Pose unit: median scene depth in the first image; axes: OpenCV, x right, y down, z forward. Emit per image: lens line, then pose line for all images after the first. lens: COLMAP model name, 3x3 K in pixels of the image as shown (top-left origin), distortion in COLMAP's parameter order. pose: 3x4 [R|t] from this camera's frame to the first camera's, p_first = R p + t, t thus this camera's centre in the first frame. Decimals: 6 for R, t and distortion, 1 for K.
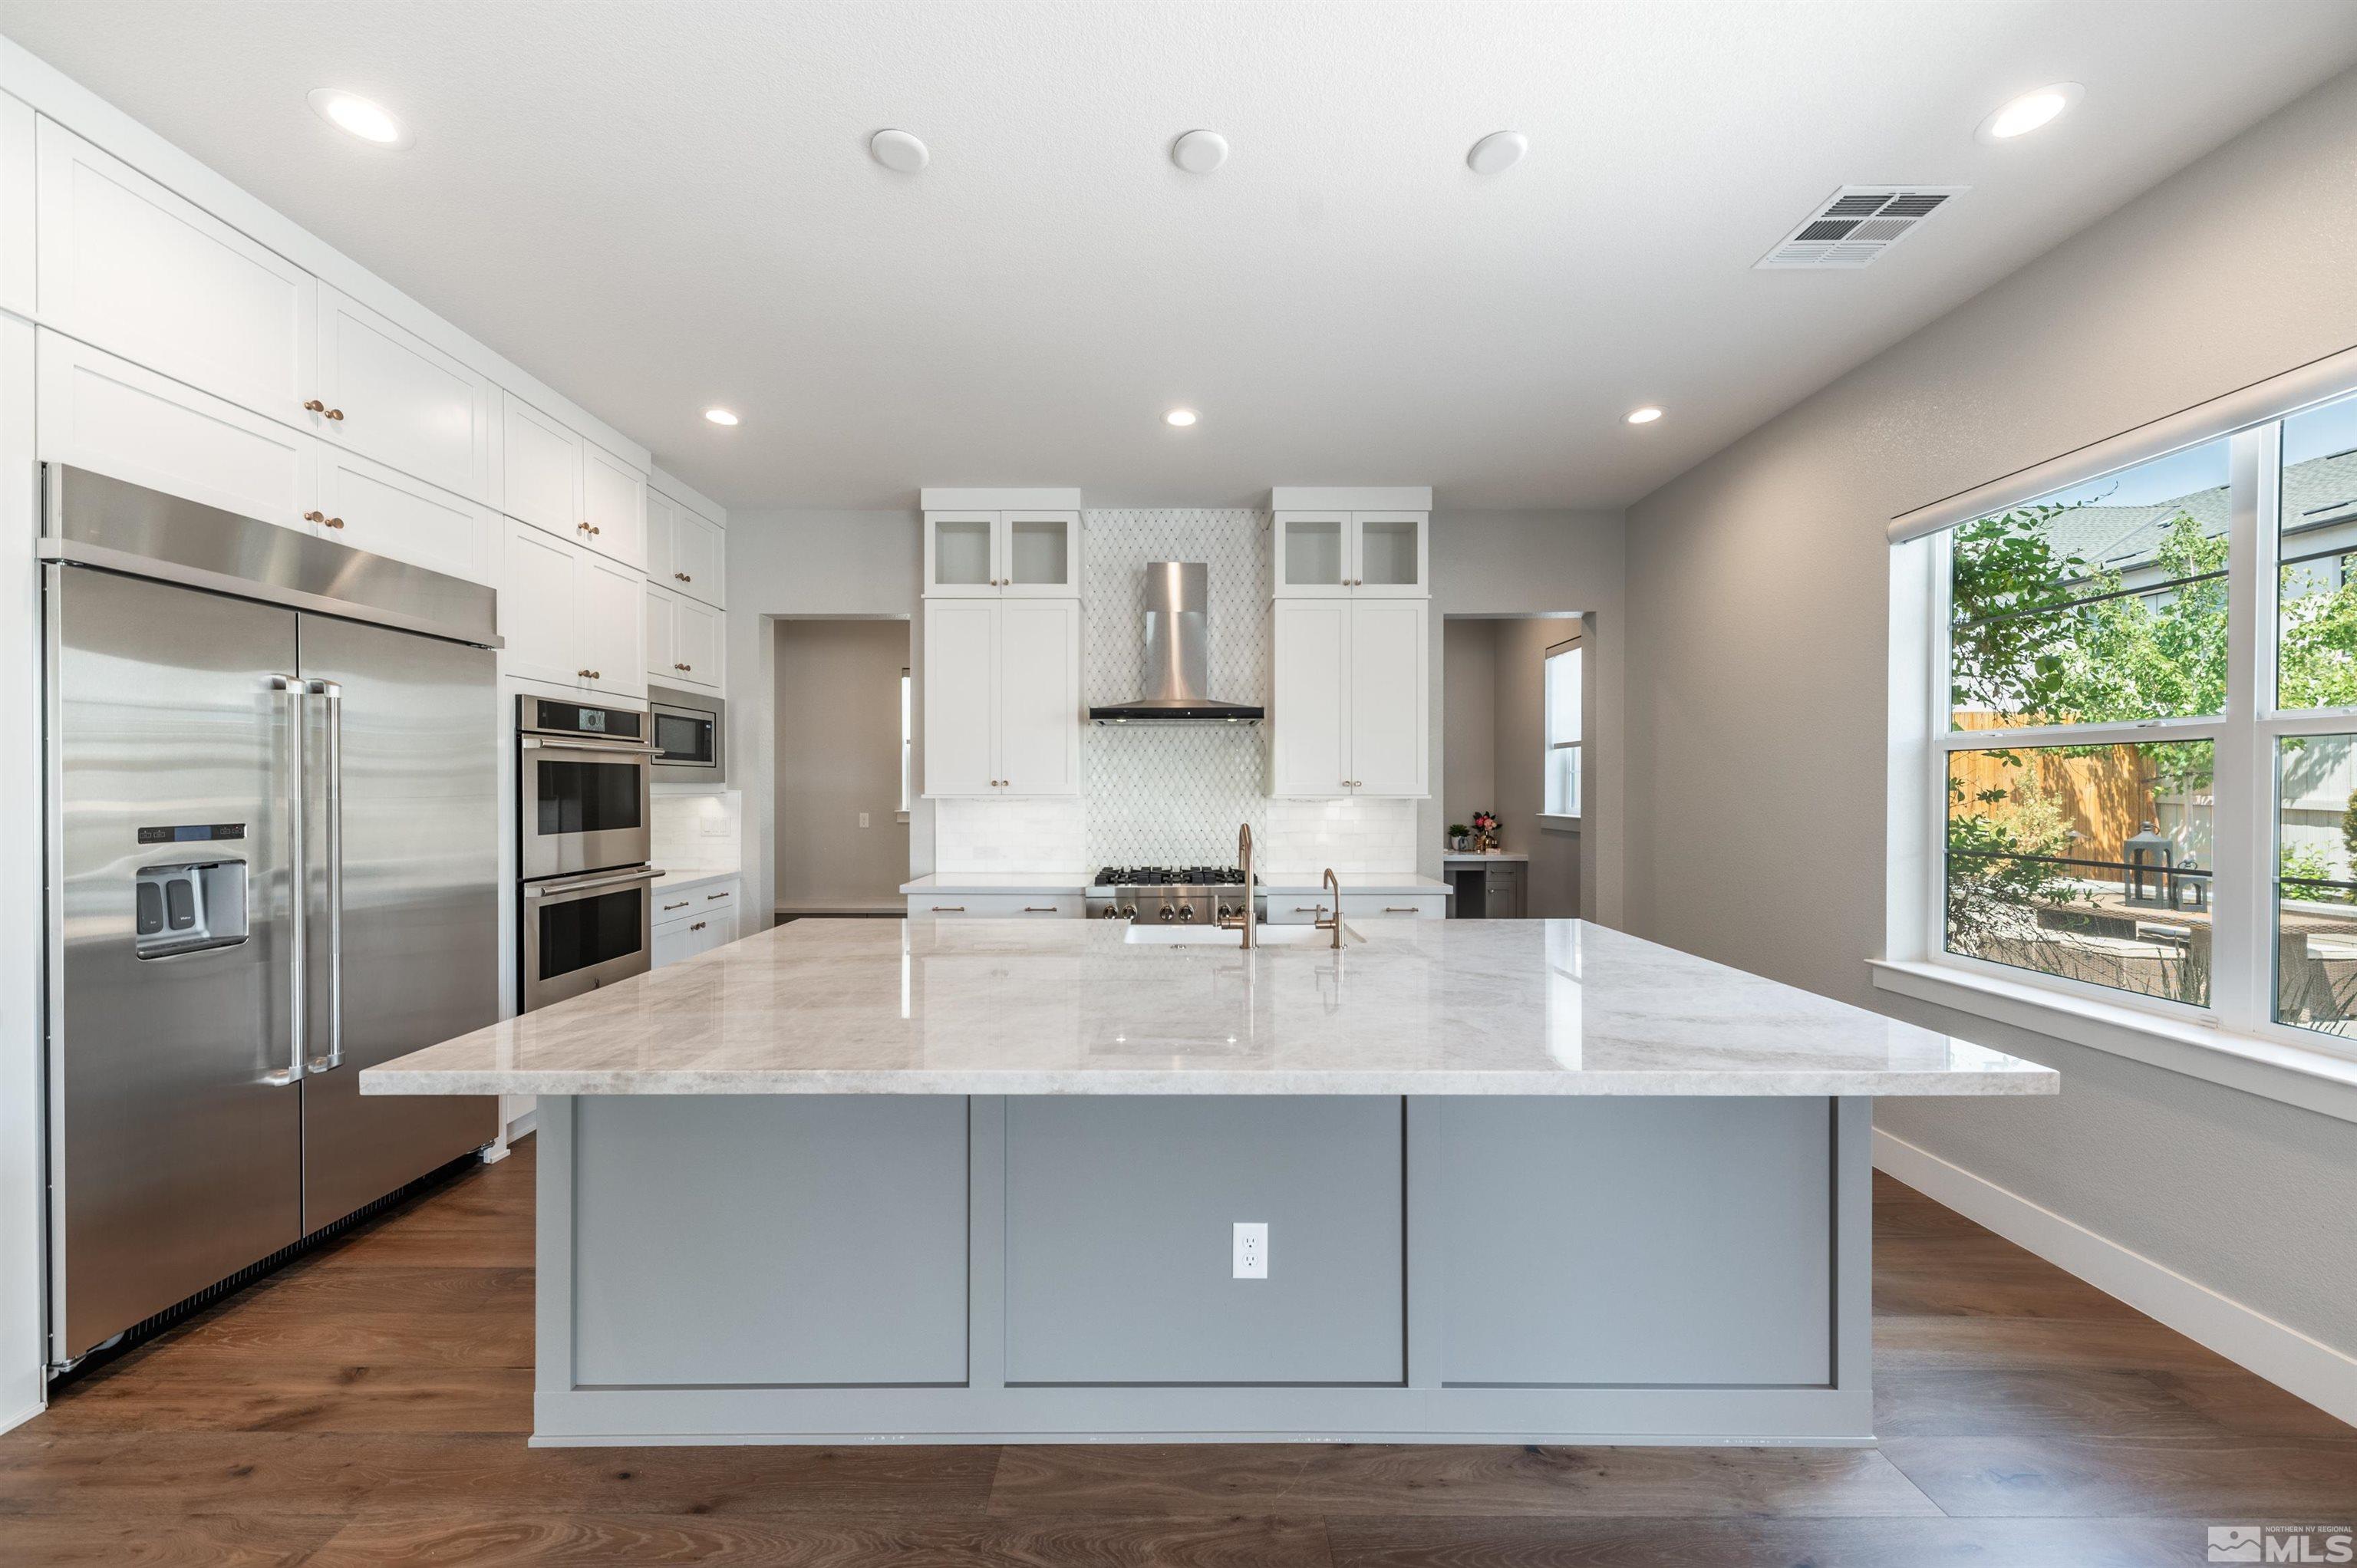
lens RADIAL K [[826.3, 0, 1178.6], [0, 826.3, 789.8], [0, 0, 1]] dist [0.014287, -0.005376]
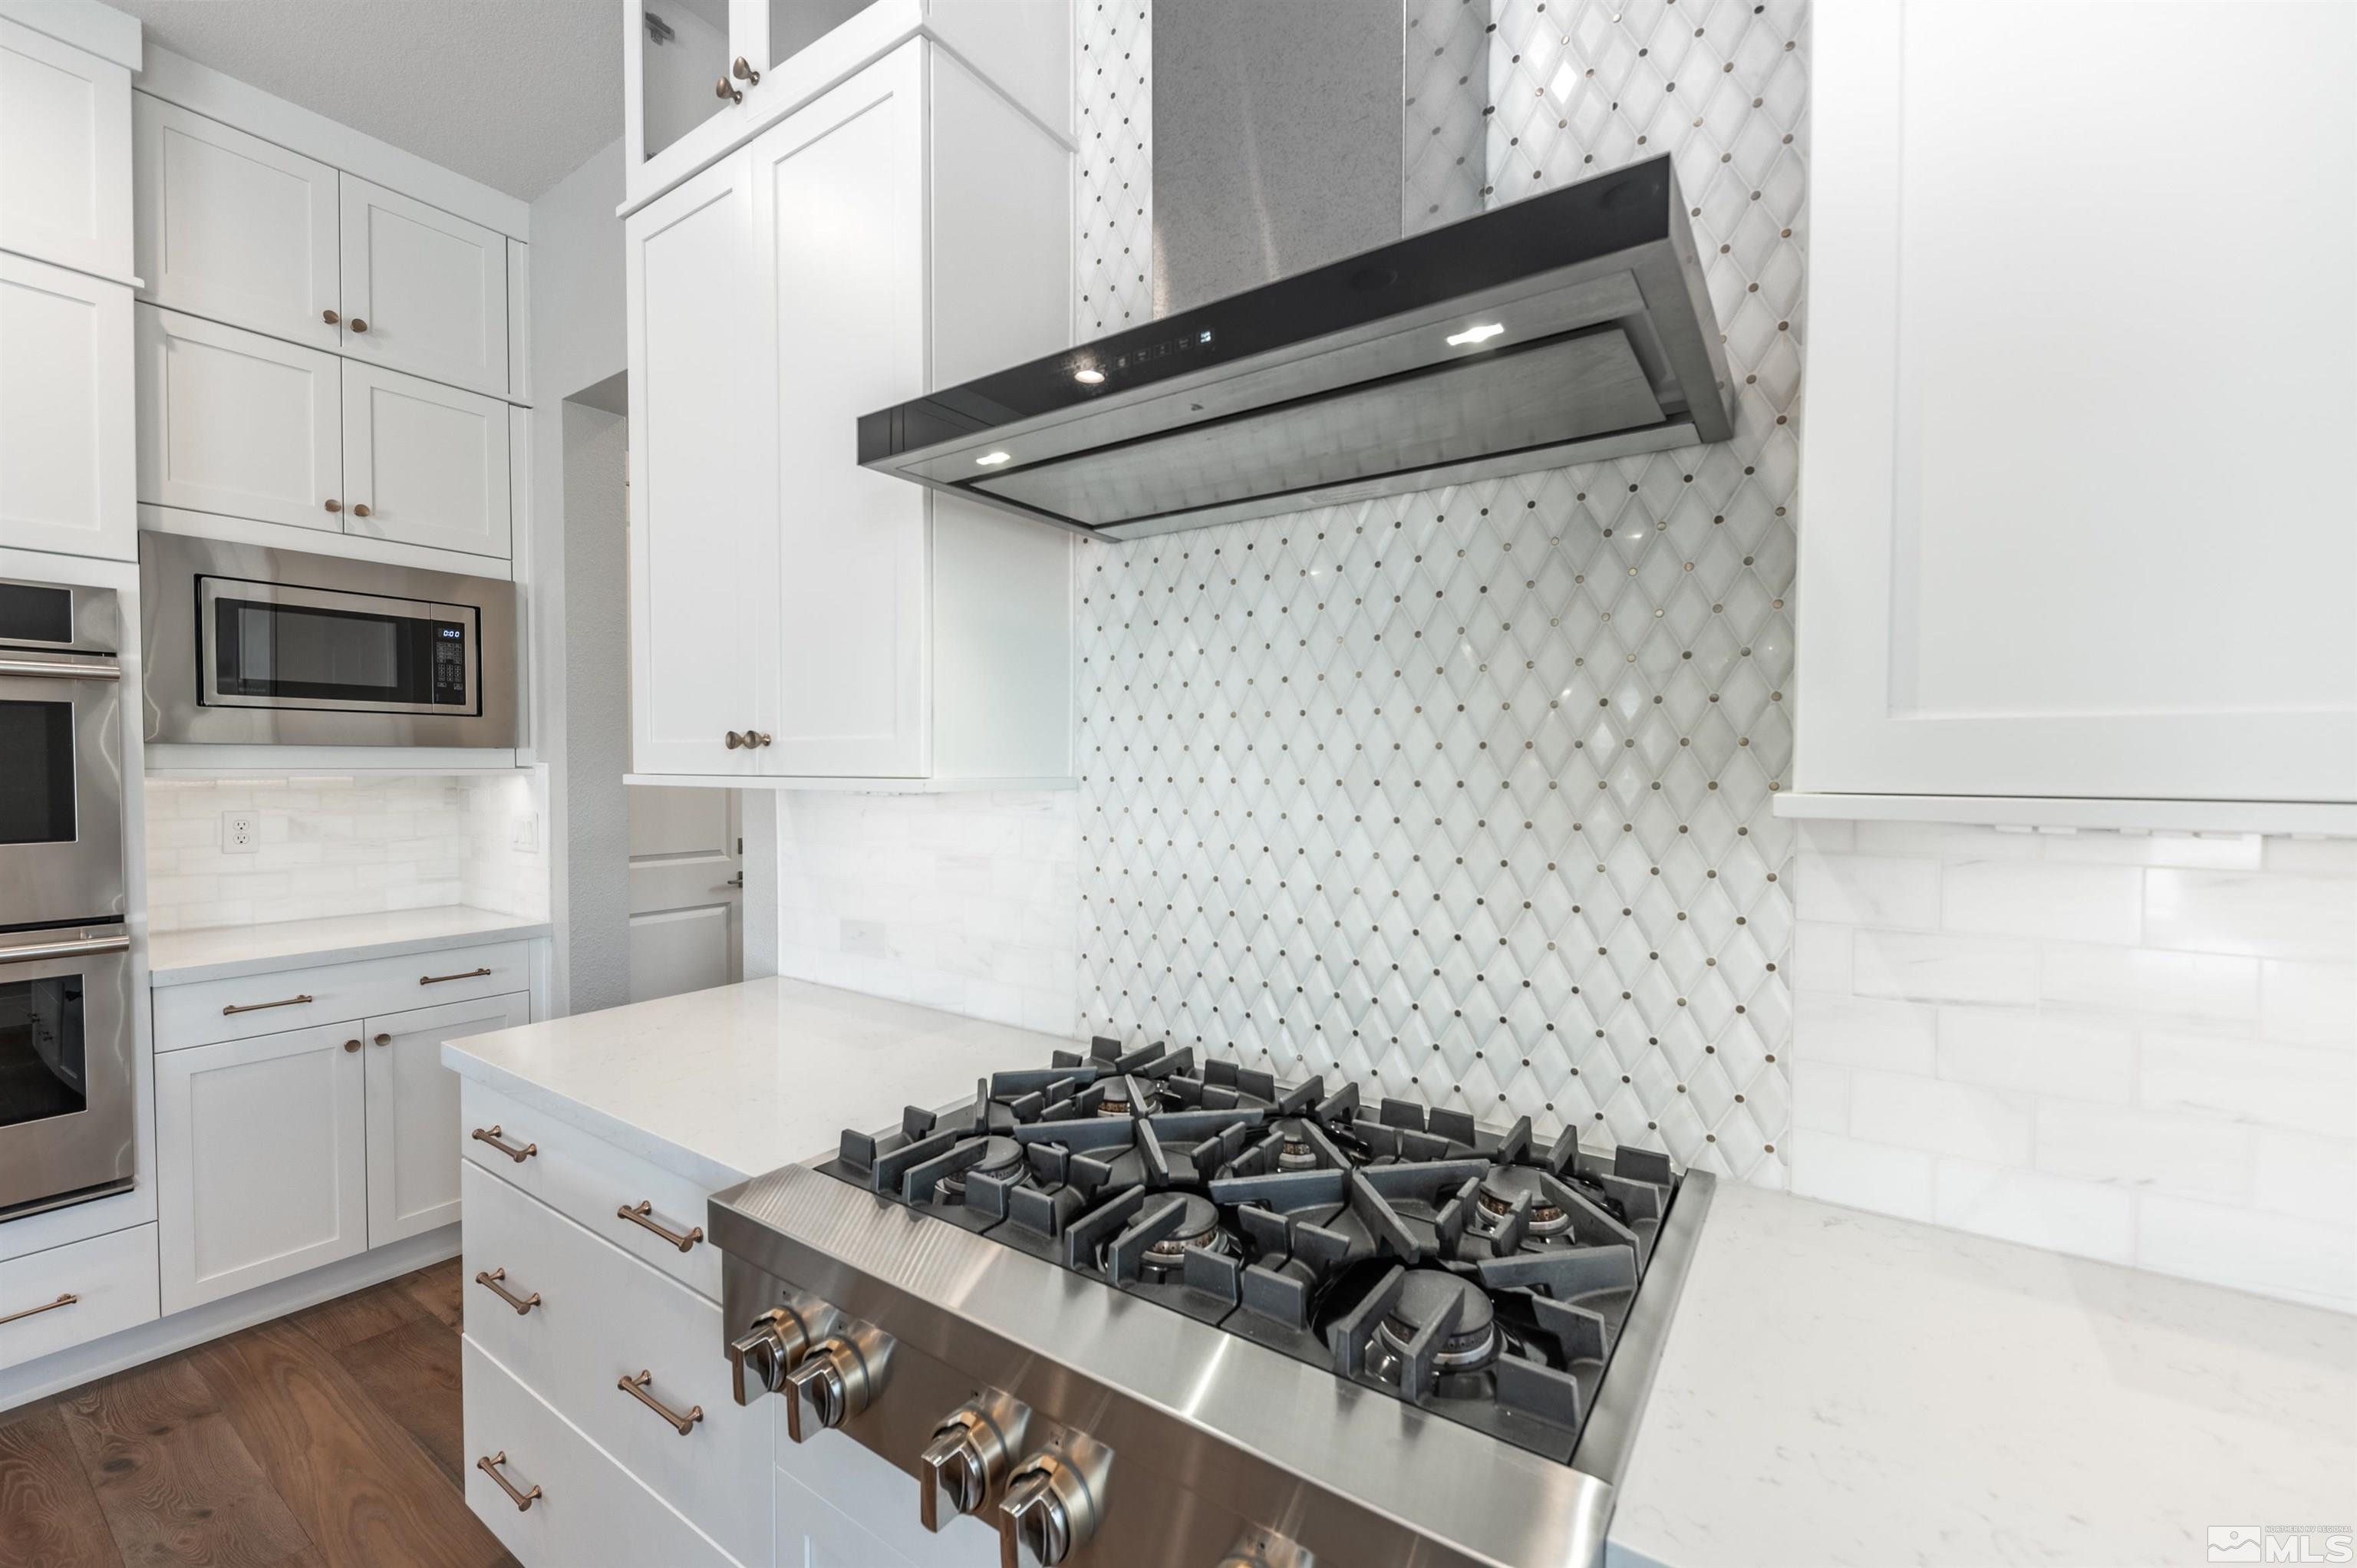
lens RADIAL K [[965.6, 0, 1178.5], [0, 965.6, 784.0], [0, 0, 1]] dist [0.001740, 0.000052]
pose [[0.821464, 0.013391, -0.570104, 0.117397], [-0.003271, 0.999818, 0.018772, 0.001272], [0.570252, -0.013555, 0.821358, 0.733381]]
